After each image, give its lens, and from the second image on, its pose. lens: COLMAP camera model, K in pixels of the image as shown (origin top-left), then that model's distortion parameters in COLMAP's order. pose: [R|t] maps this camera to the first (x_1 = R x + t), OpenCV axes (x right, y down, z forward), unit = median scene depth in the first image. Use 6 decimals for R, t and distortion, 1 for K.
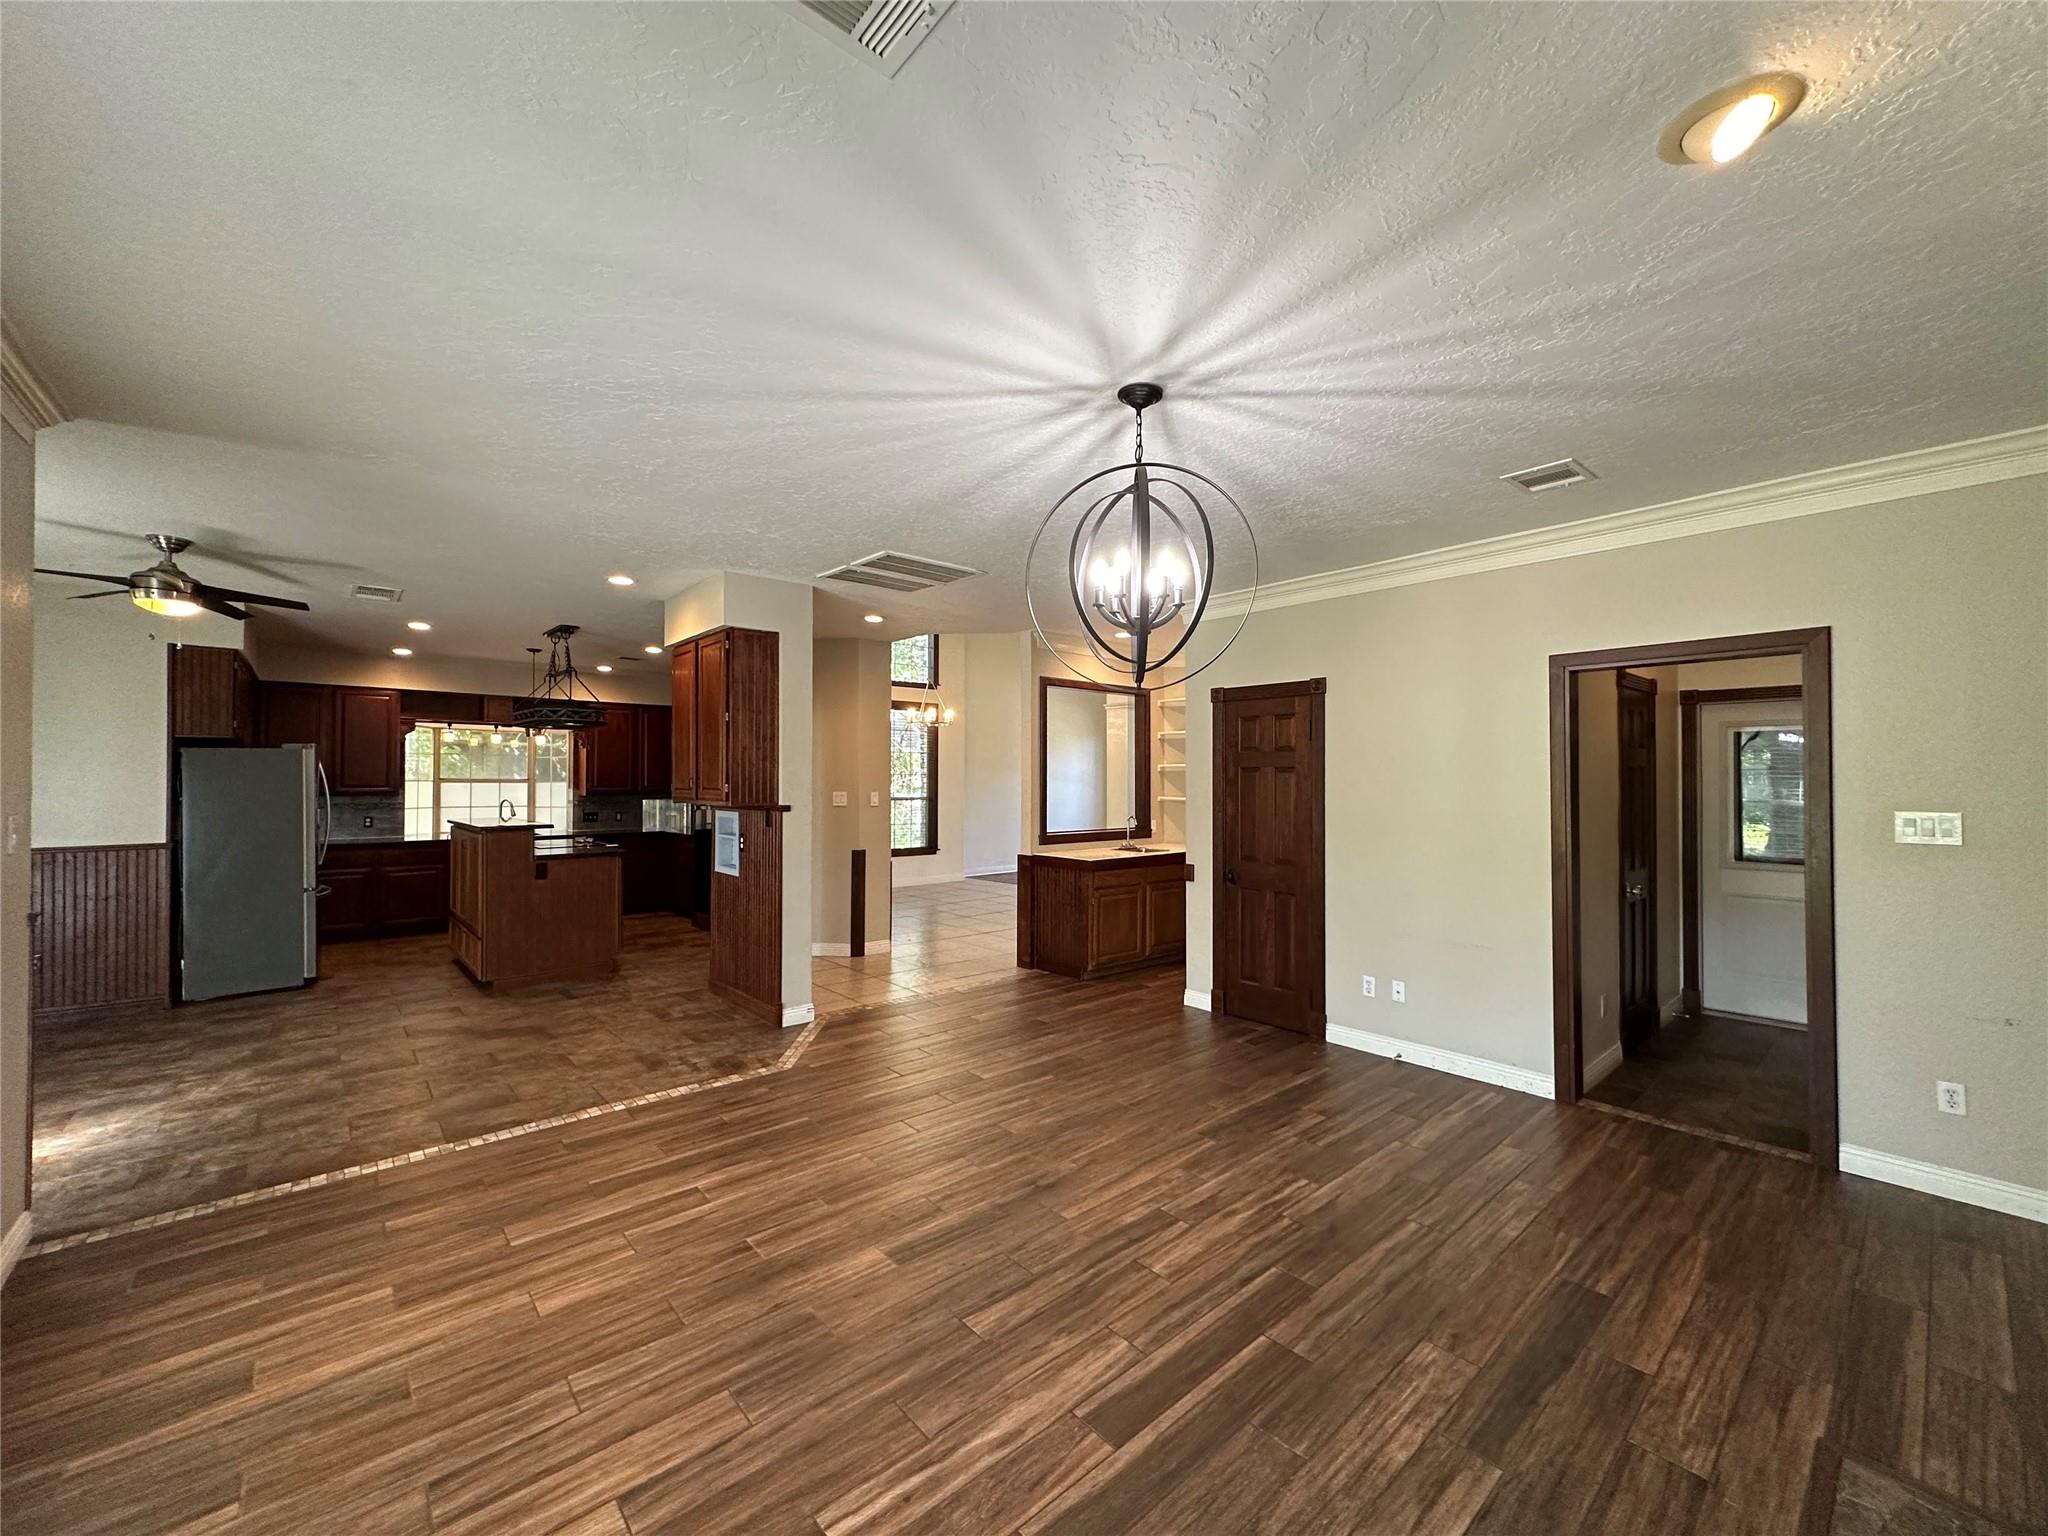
lens RADIAL K [[816.4, 0, 1022.7], [0, 816.4, 765.6], [0, 0, 1]] dist [-0.002344, 0.001056]
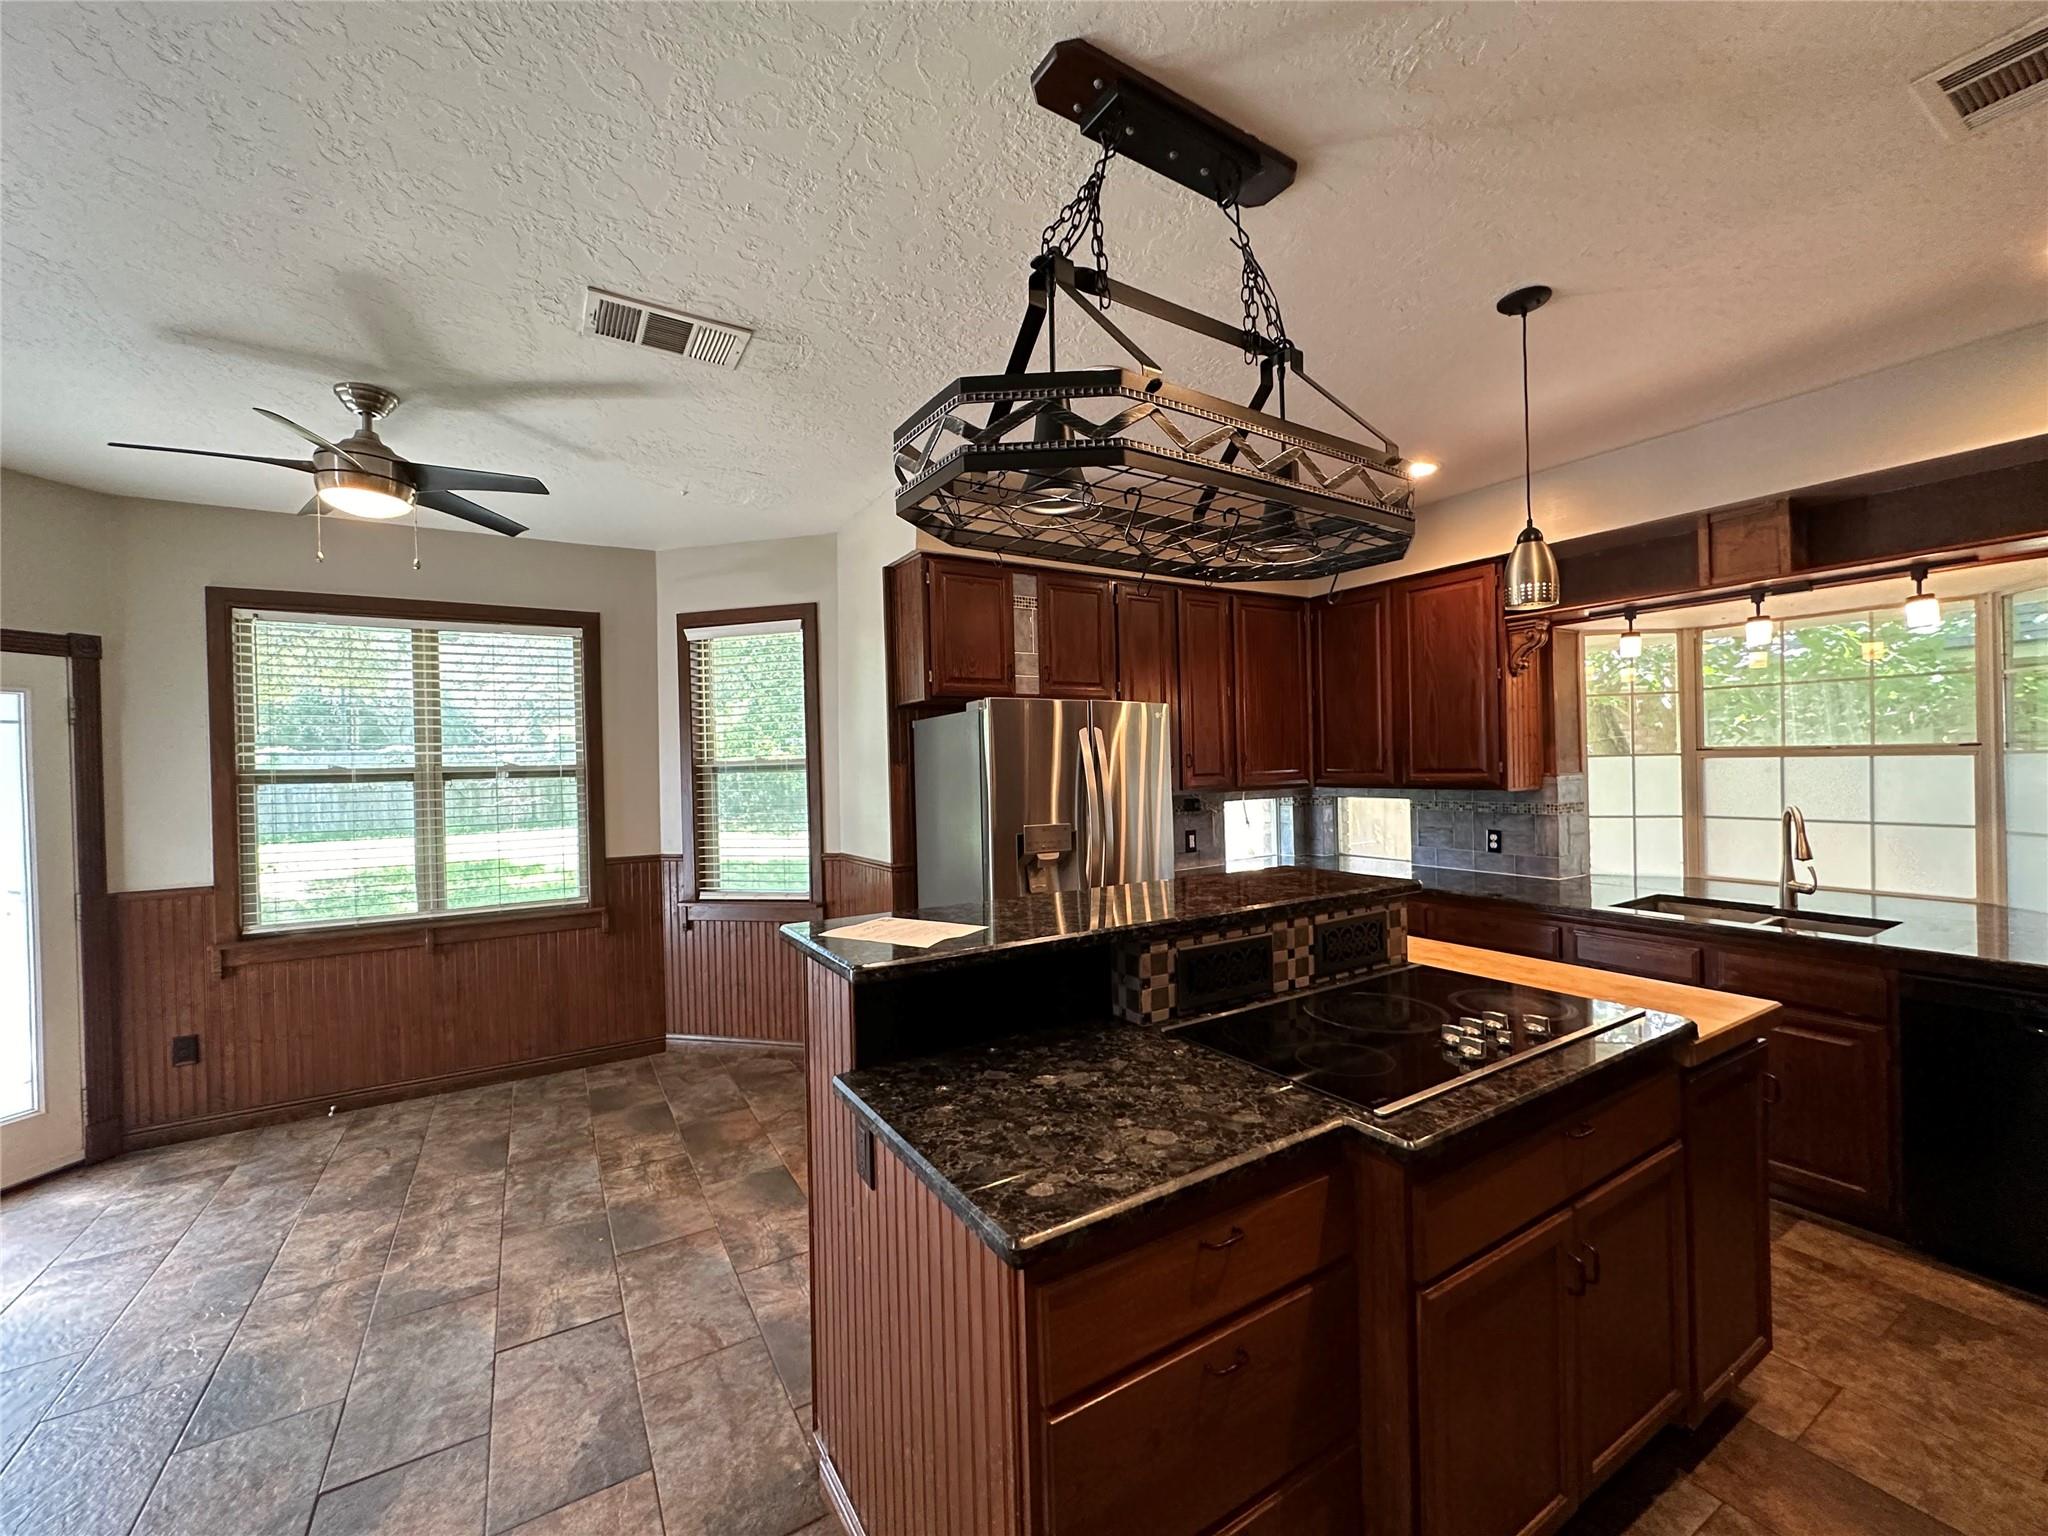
lens RADIAL K [[816.4, 0, 1022.9], [0, 816.4, 770.3], [0, 0, 1]] dist [-0.002344, 0.001056]
pose [[-0.174967, 0.010380, -0.984520, -0.604894], [0.040925, 0.999157, 0.003261, 0.029875], [0.983723, -0.039721, -0.175245, 1.840258]]
